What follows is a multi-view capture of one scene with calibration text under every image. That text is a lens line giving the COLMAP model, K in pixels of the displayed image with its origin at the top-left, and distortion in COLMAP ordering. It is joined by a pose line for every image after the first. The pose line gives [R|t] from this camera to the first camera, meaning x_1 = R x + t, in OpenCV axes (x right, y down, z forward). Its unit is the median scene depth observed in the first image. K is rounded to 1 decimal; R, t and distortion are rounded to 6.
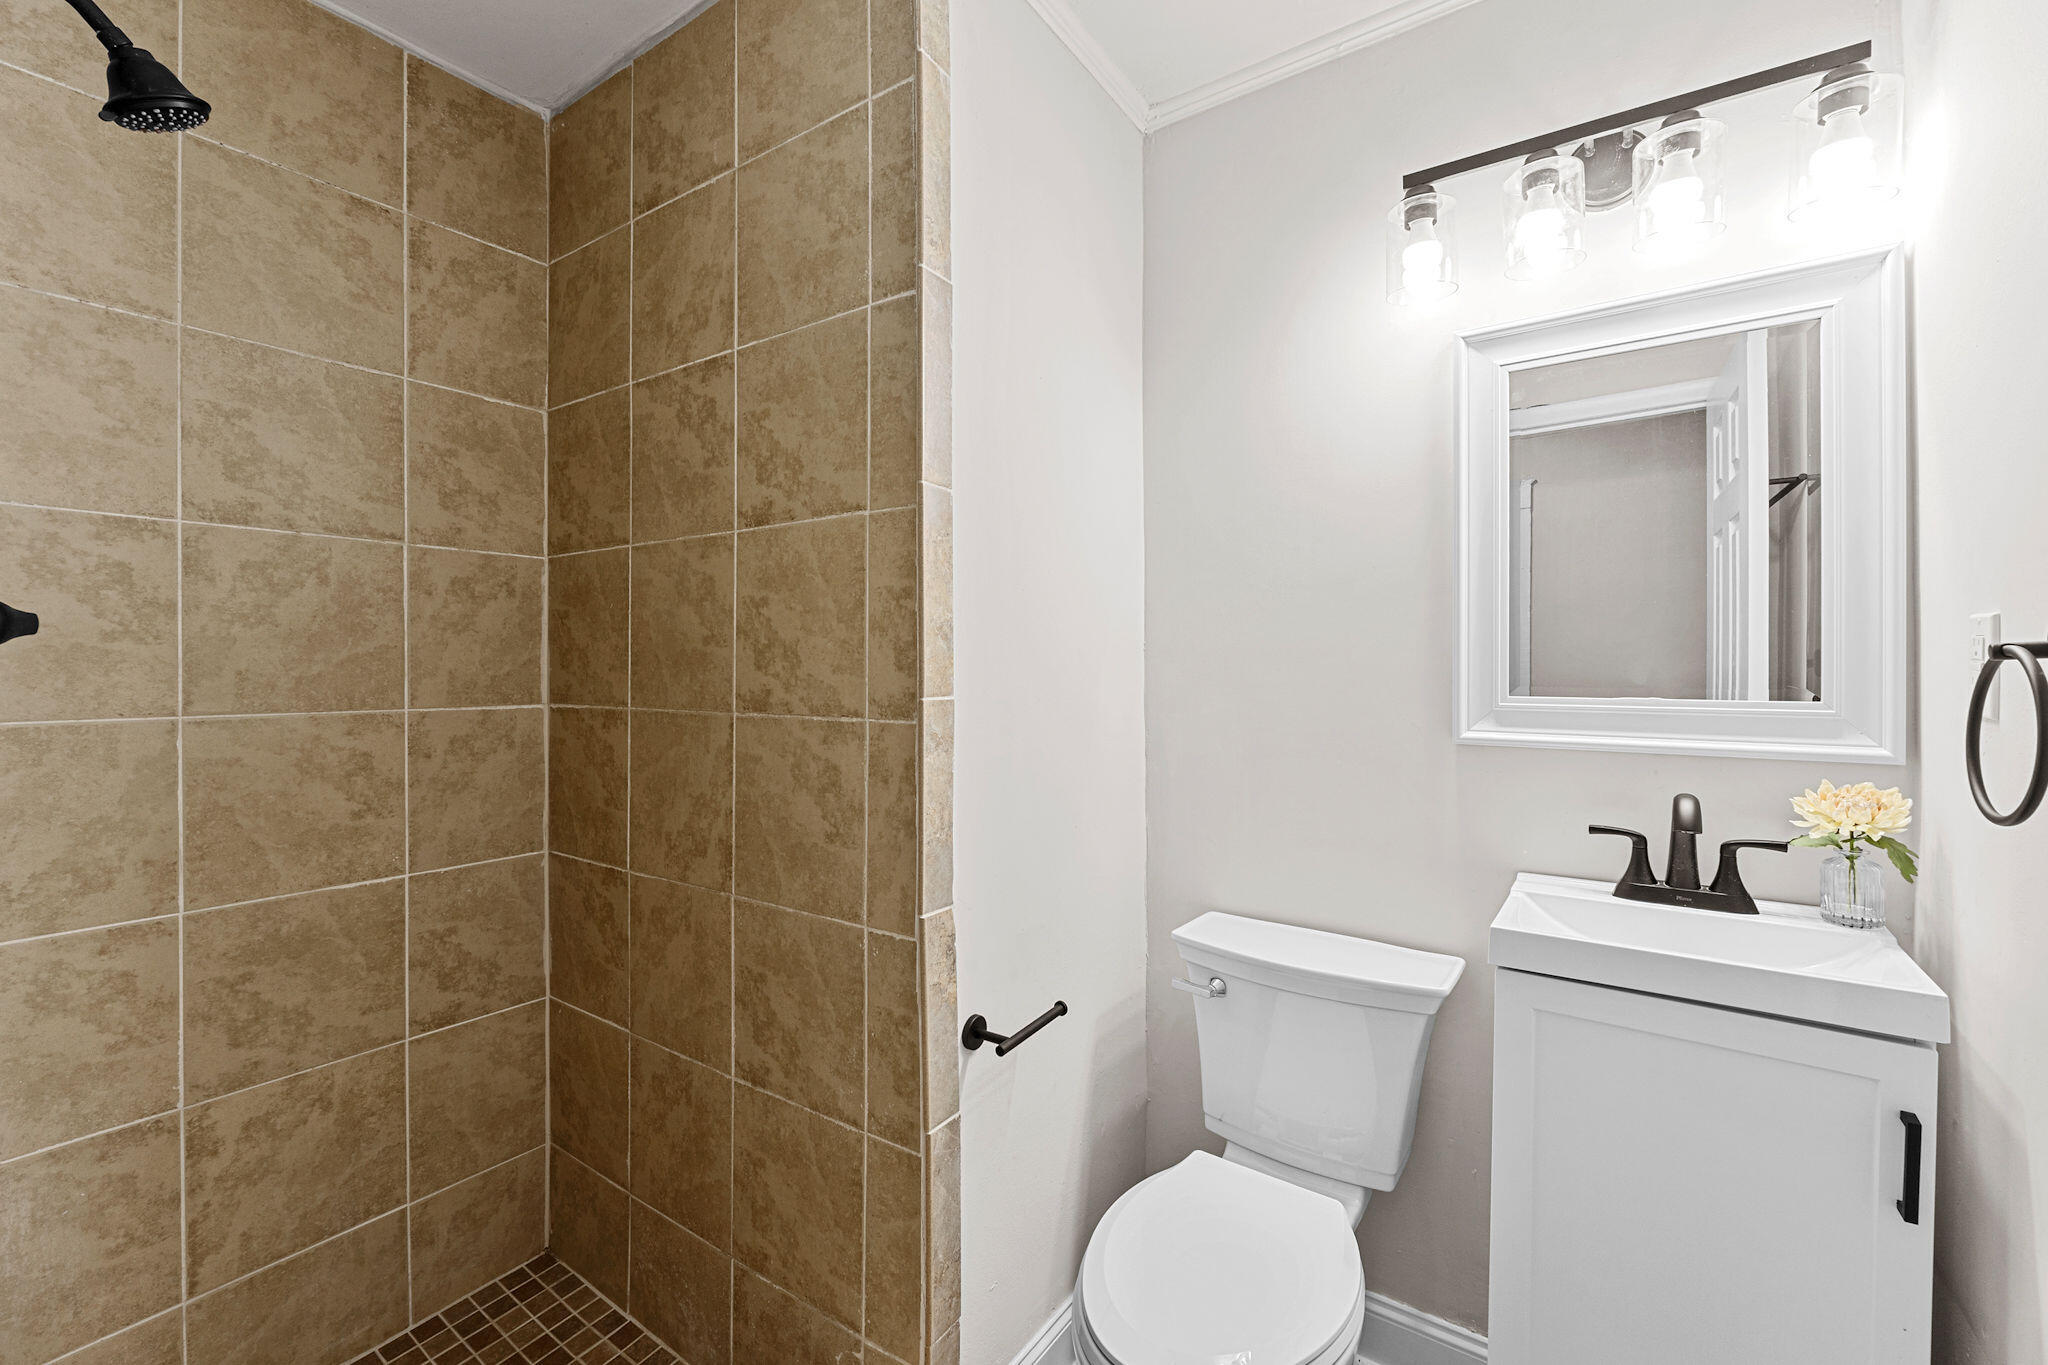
lens RADIAL K [[862.0, 0, 1022.0], [0, 862.0, 671.3], [0, 0, 1]] dist [-0.000521, -0.000216]
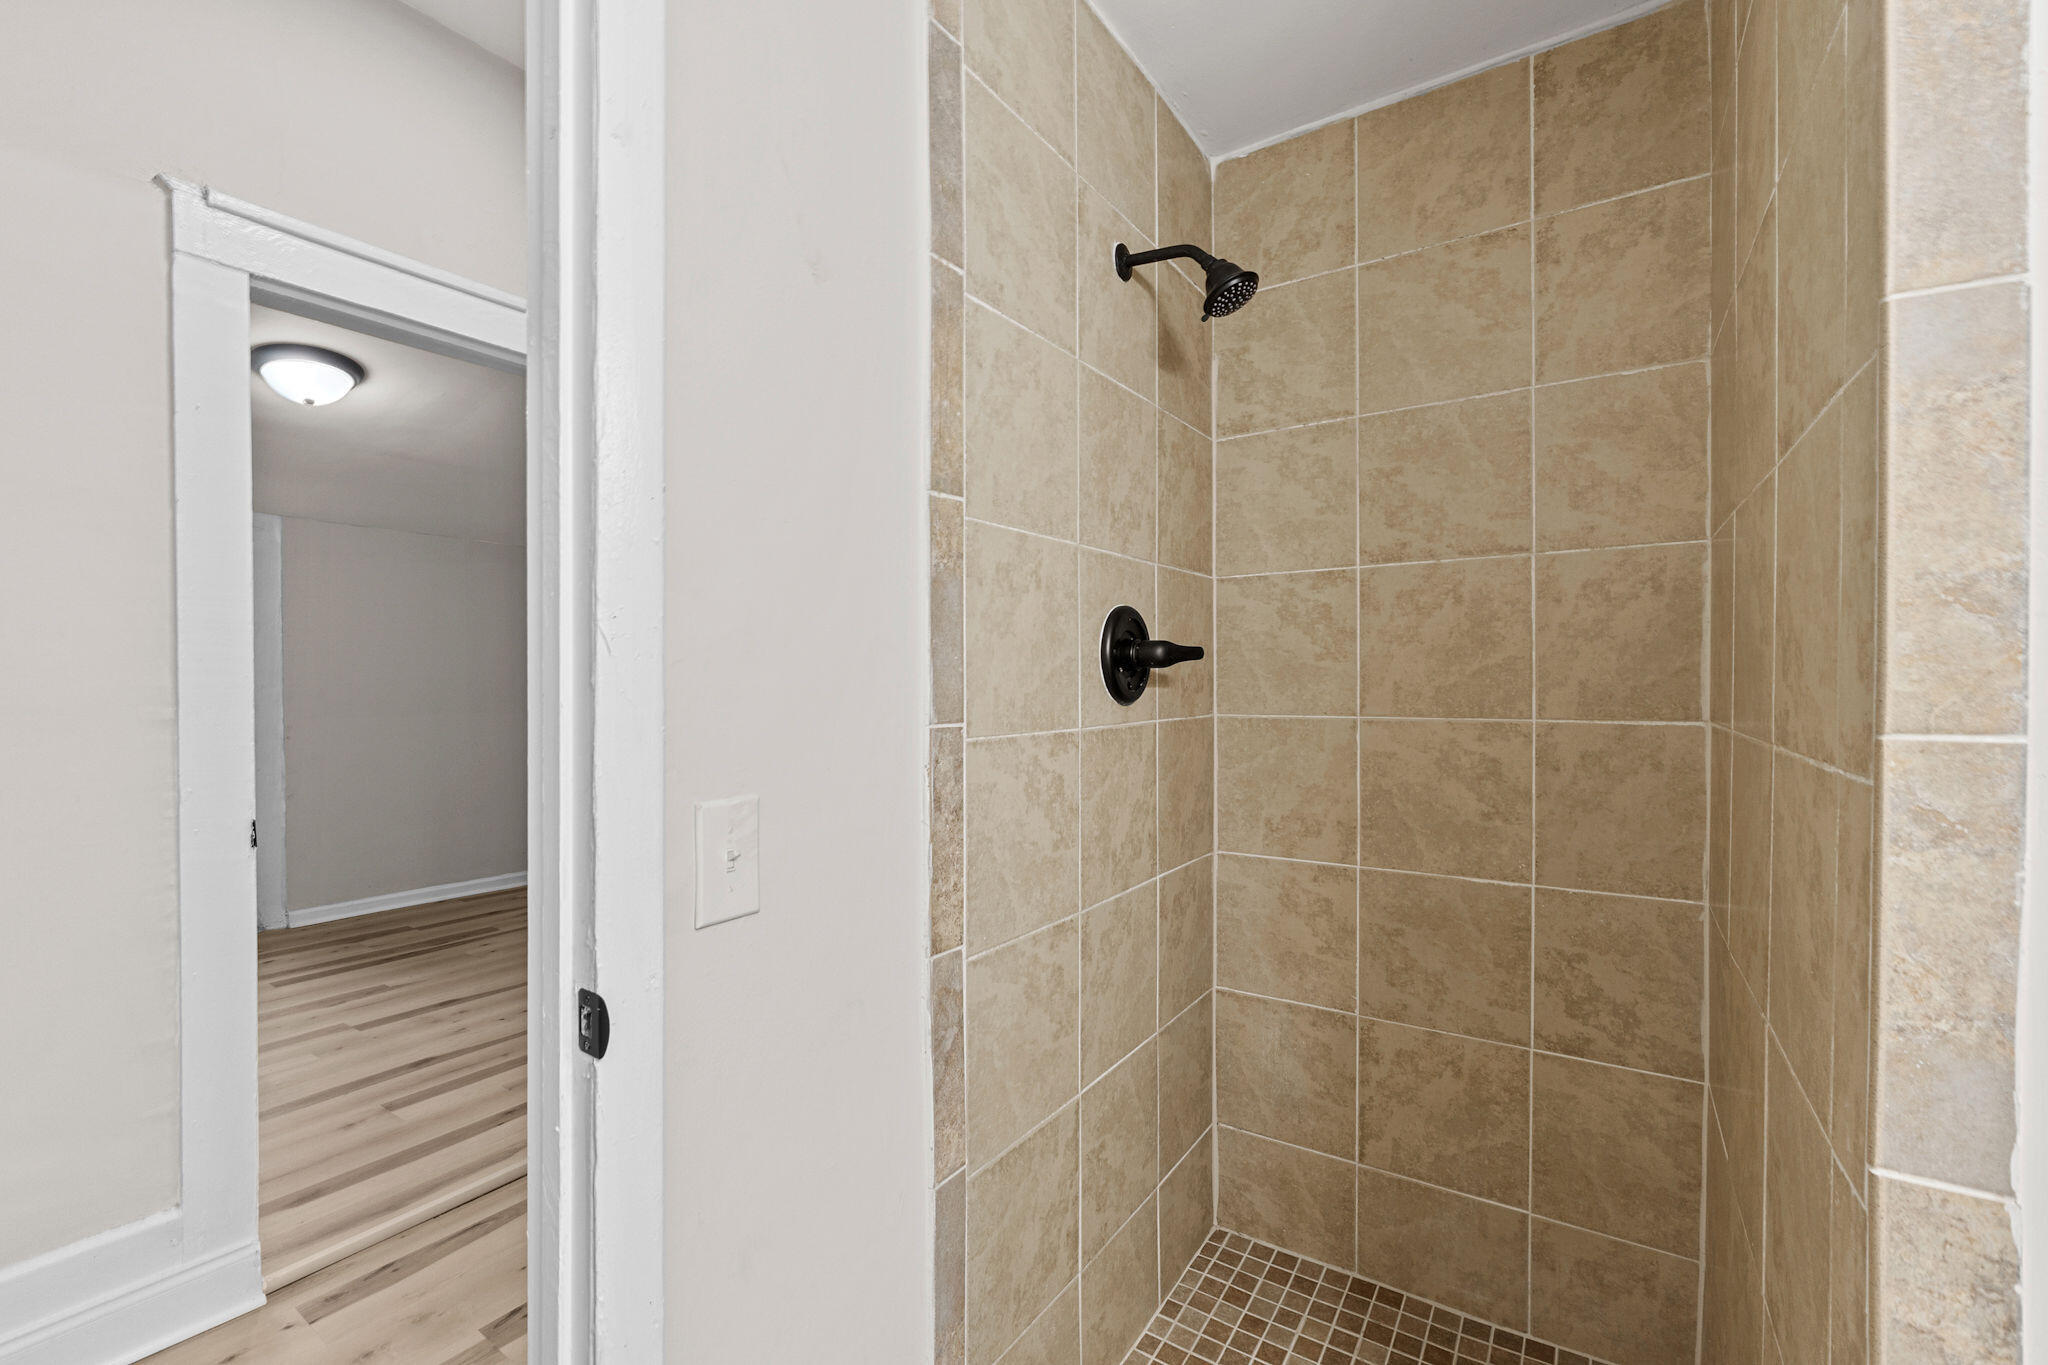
lens RADIAL K [[888.0, 0, 1021.3], [0, 888.0, 693.1], [0, 0, 1]] dist [0.006270, -0.000696]
pose [[0.022957, 0.011894, -0.999666, 0.327804], [0.001923, 0.999927, 0.011941, -0.000107], [0.999735, -0.002196, 0.022932, 0.414959]]
